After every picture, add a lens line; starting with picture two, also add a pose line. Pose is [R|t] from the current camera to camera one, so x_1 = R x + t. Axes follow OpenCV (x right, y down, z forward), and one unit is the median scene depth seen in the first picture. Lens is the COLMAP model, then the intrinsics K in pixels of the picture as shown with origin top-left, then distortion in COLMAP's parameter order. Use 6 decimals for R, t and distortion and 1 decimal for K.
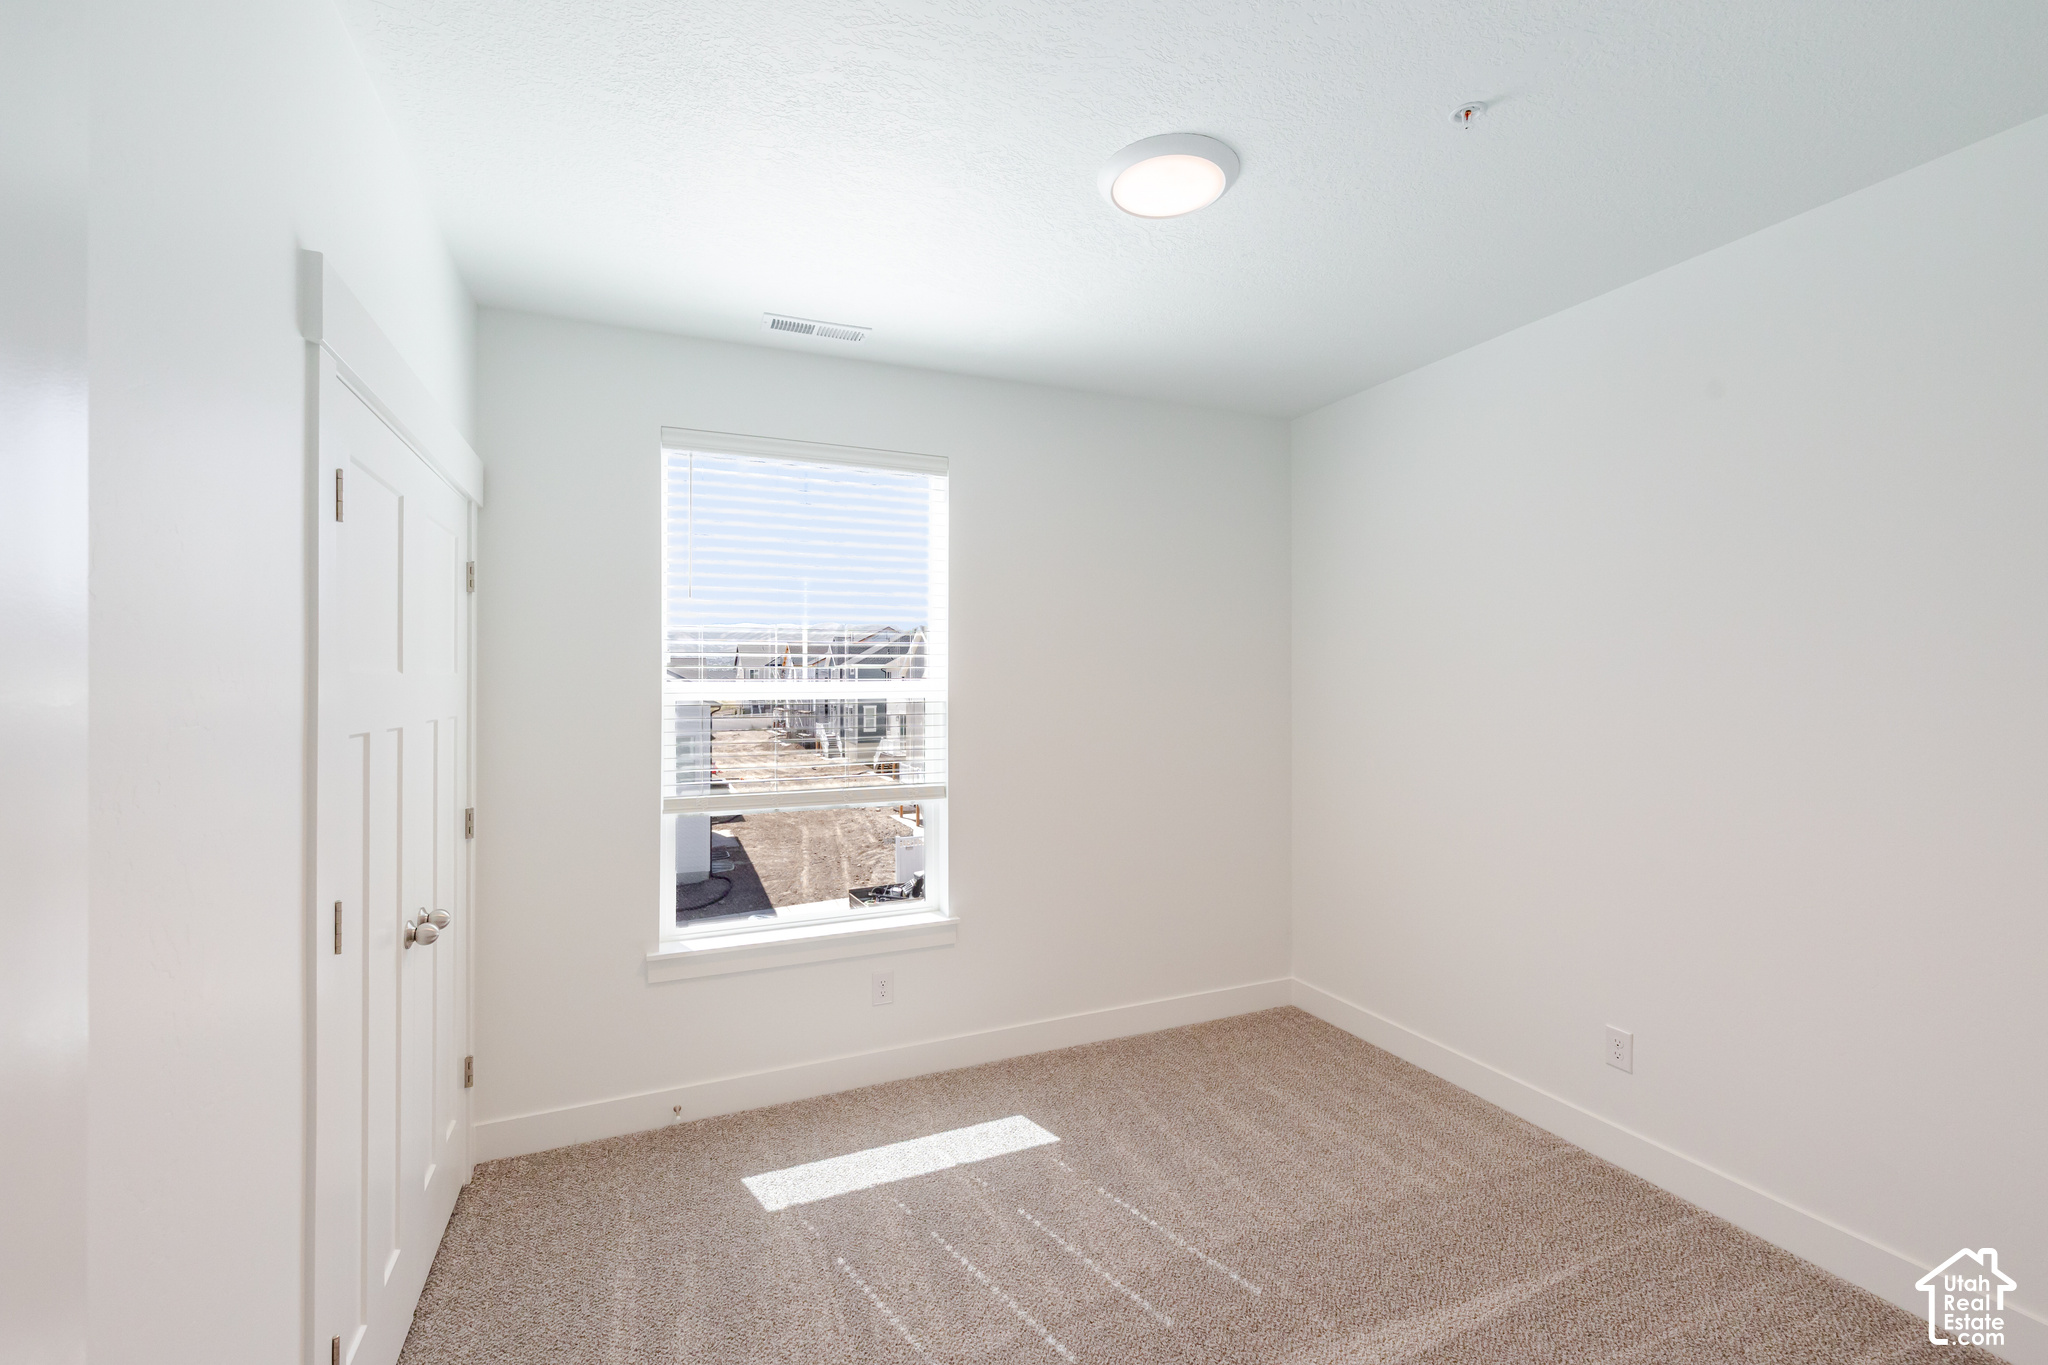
lens RADIAL K [[882.1, 0, 1020.9], [0, 882.1, 672.8], [0, 0, 1]] dist [-0.000160, 0.000004]
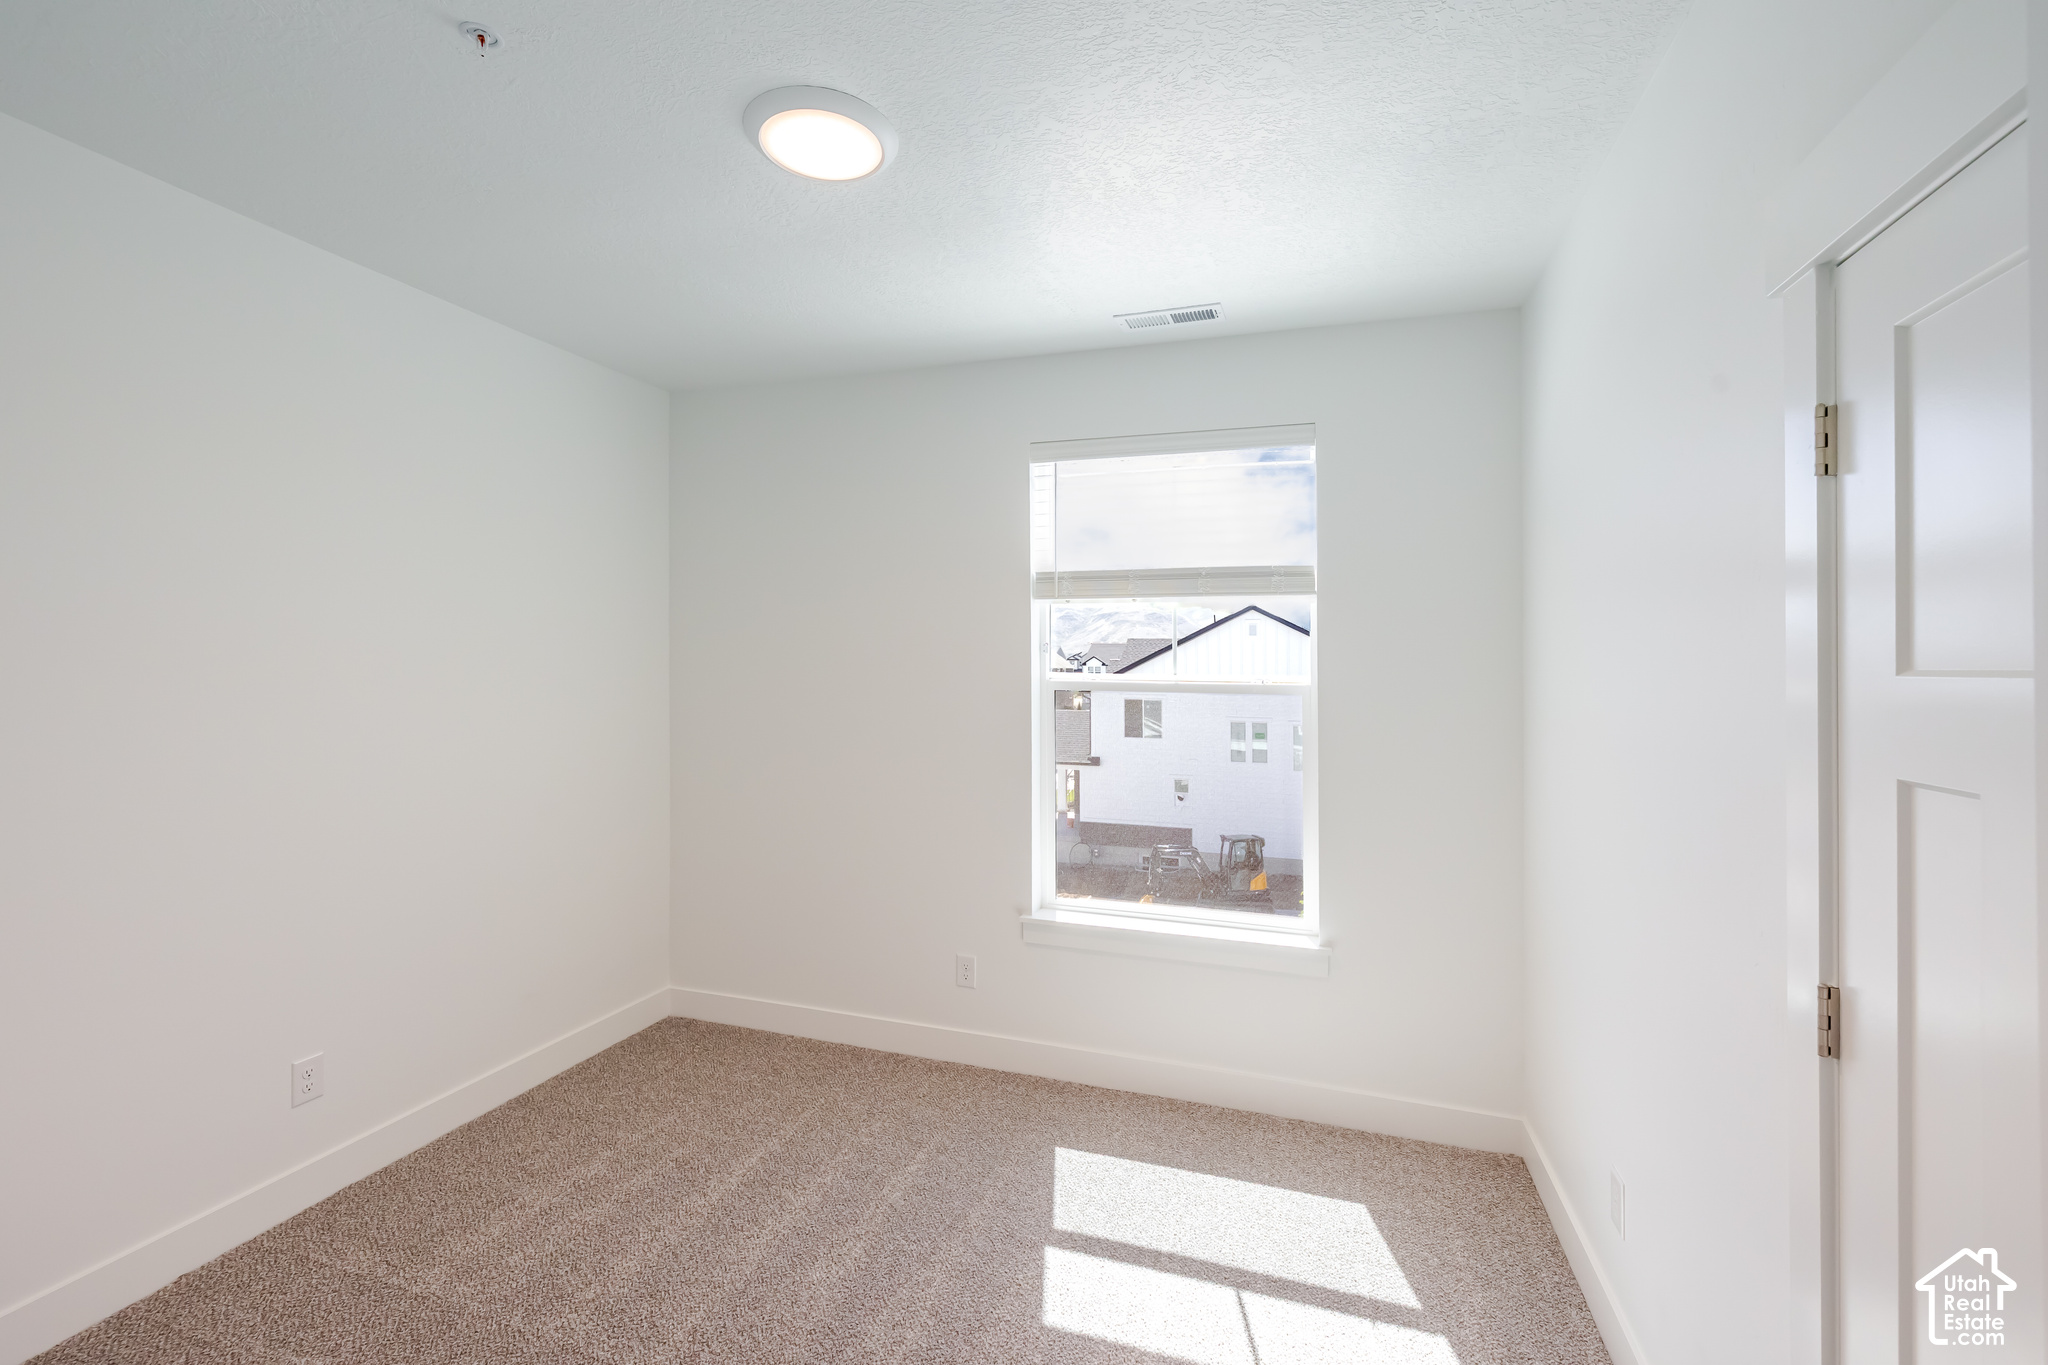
lens RADIAL K [[898.2, 0, 1026.2], [0, 898.2, 660.4], [0, 0, 1]] dist [0.000910, 0.000217]
pose [[0.729920, 0.001189, -0.683531, 0.355187], [-0.009241, 0.999924, -0.008129, 0.004750], [0.683470, 0.012250, 0.729876, 0.167504]]
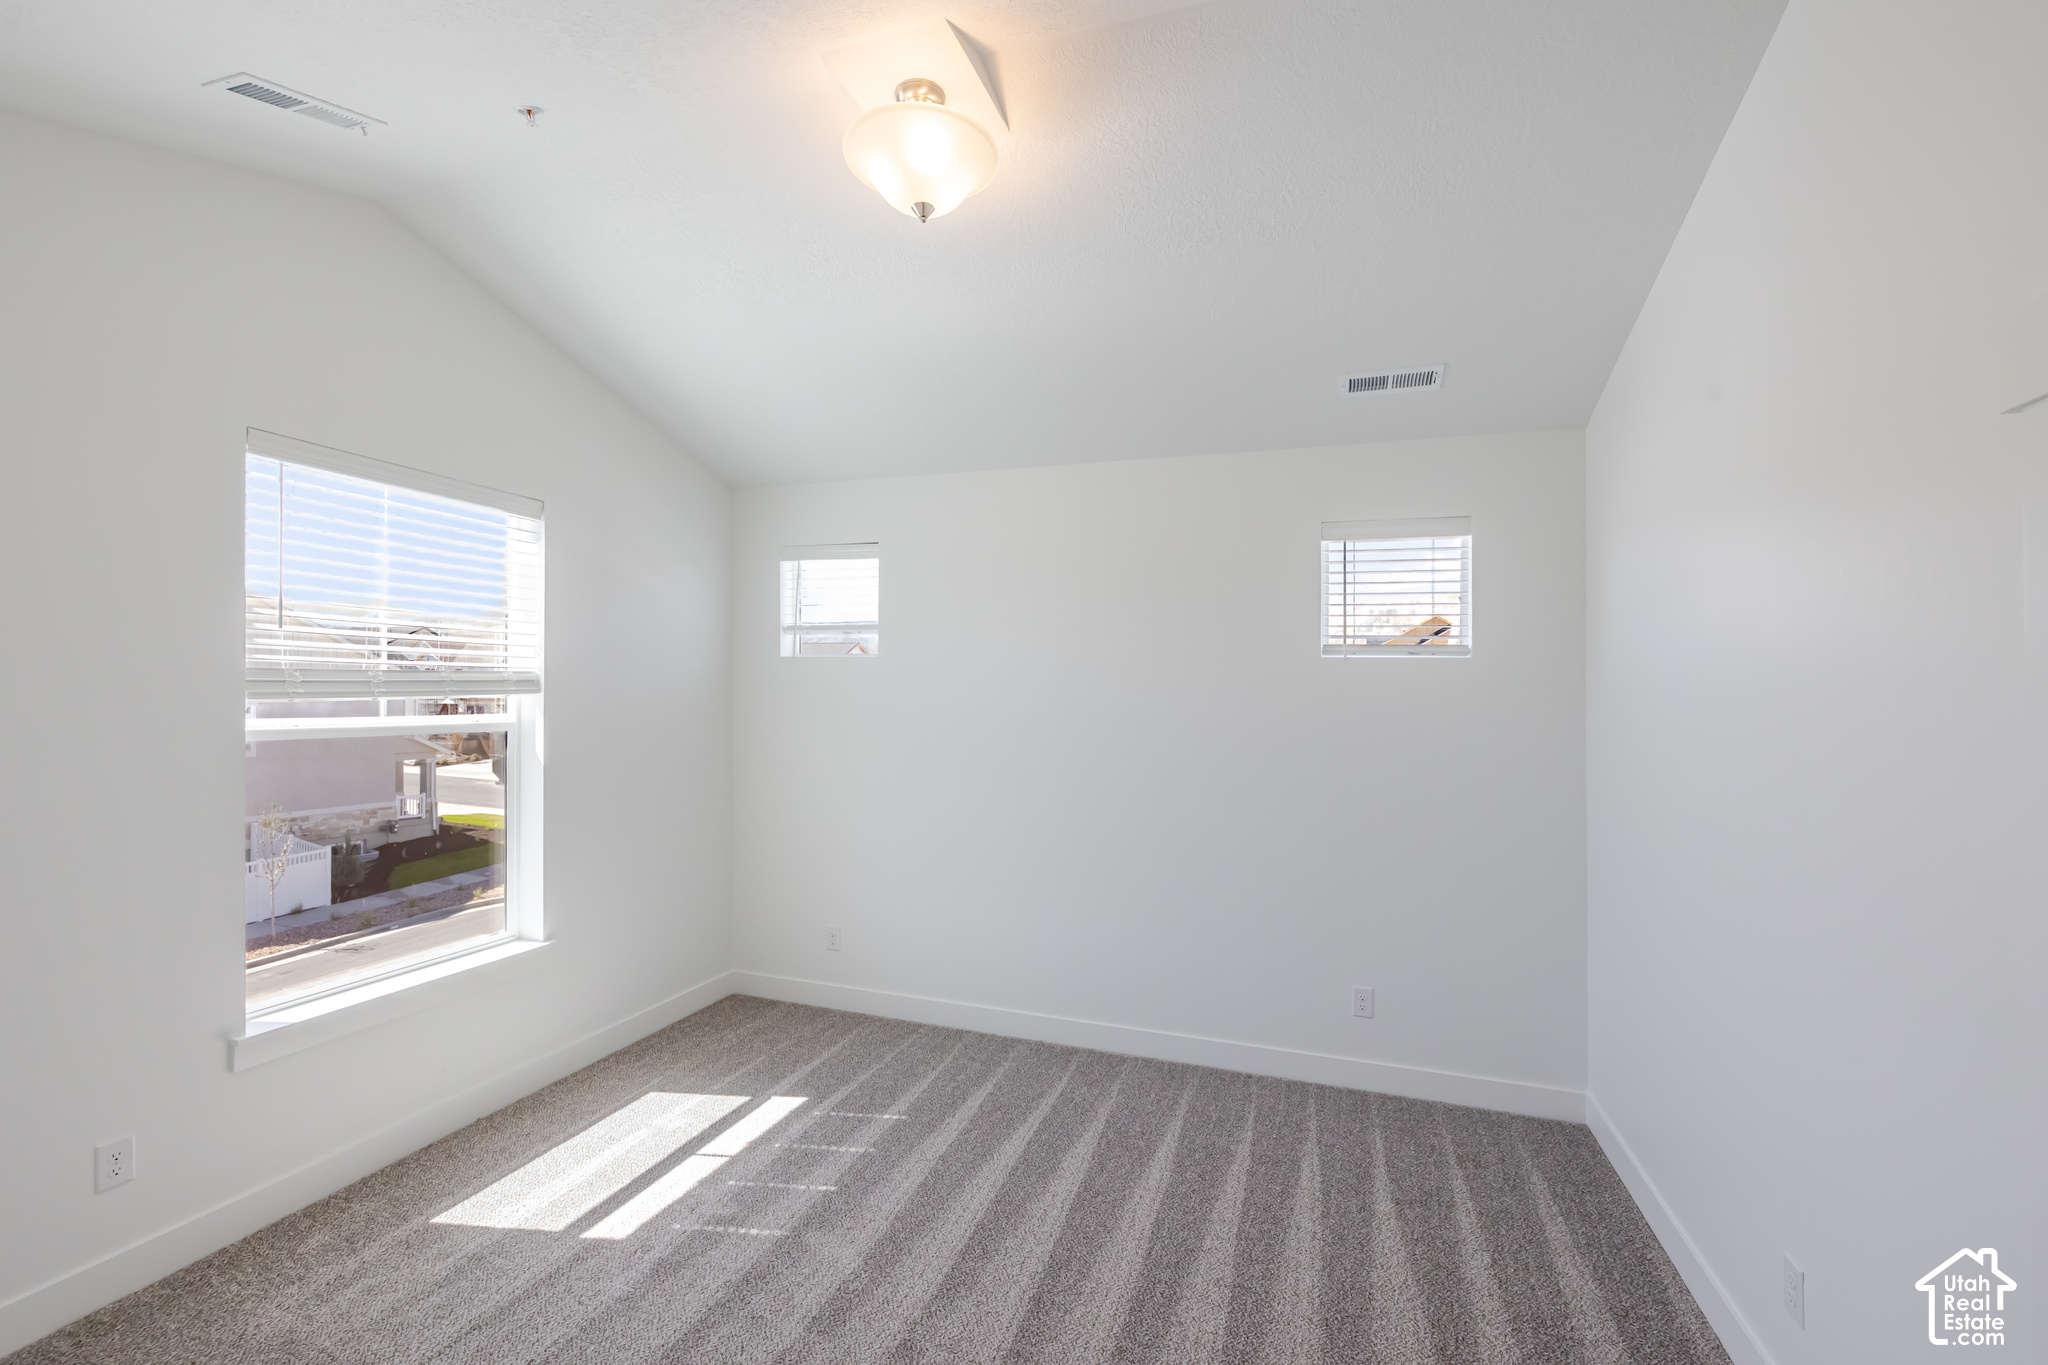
lens RADIAL K [[882.1, 0, 1020.9], [0, 882.1, 672.8], [0, 0, 1]] dist [-0.000160, 0.000004]
pose [[0.691729, 0.019123, 0.721904, -0.492829], [0.006105, 0.999459, -0.032325, -0.002880], [-0.722131, 0.026767, 0.691238, -0.150269]]
